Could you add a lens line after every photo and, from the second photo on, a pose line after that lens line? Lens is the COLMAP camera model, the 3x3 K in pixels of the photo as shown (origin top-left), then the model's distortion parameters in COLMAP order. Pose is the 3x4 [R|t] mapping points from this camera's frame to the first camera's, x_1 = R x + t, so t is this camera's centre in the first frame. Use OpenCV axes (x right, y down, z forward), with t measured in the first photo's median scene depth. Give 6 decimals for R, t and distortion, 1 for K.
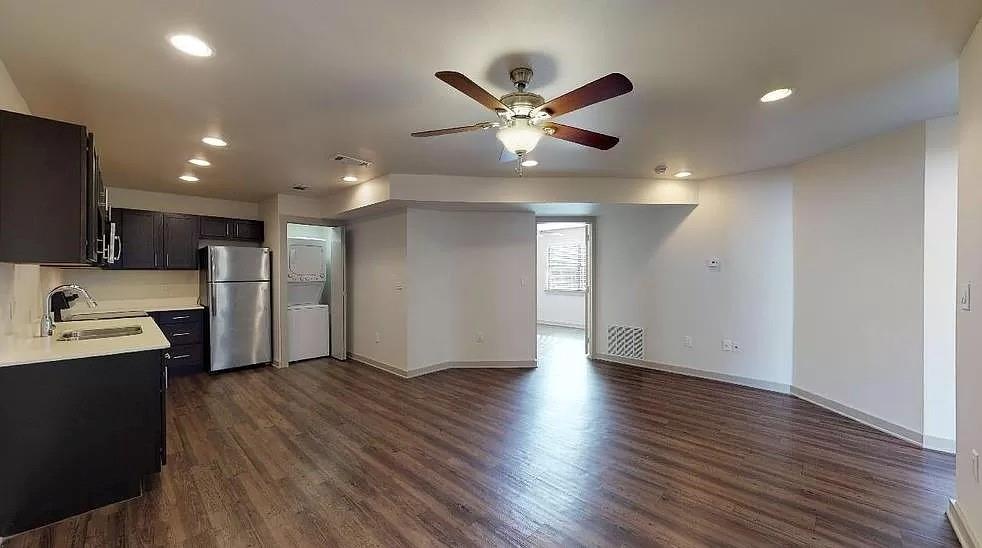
lens RADIAL K [[353.3, 0, 497.4], [0, 353.3, 275.3], [0, 0, 1]] dist [-0.001063, -0.000037]
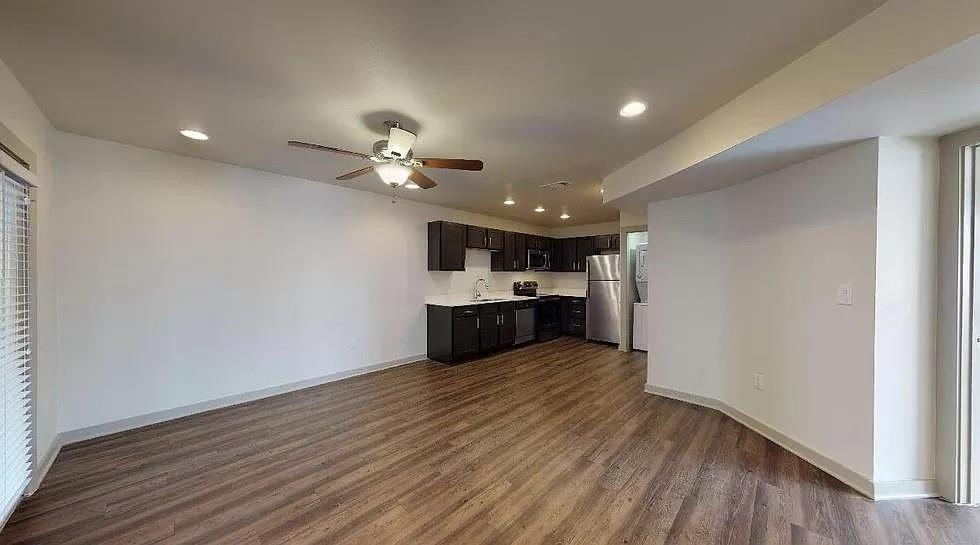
lens RADIAL K [[312.5, 0, 489.1], [0, 312.5, 276.1], [0, 0, 1]] dist [0.001006, 0.000025]
pose [[-0.007045, 0.009618, -0.999929, 0.676547], [-0.004020, 0.999945, 0.009646, -0.011358], [0.999967, 0.004087, -0.007006, 0.757402]]
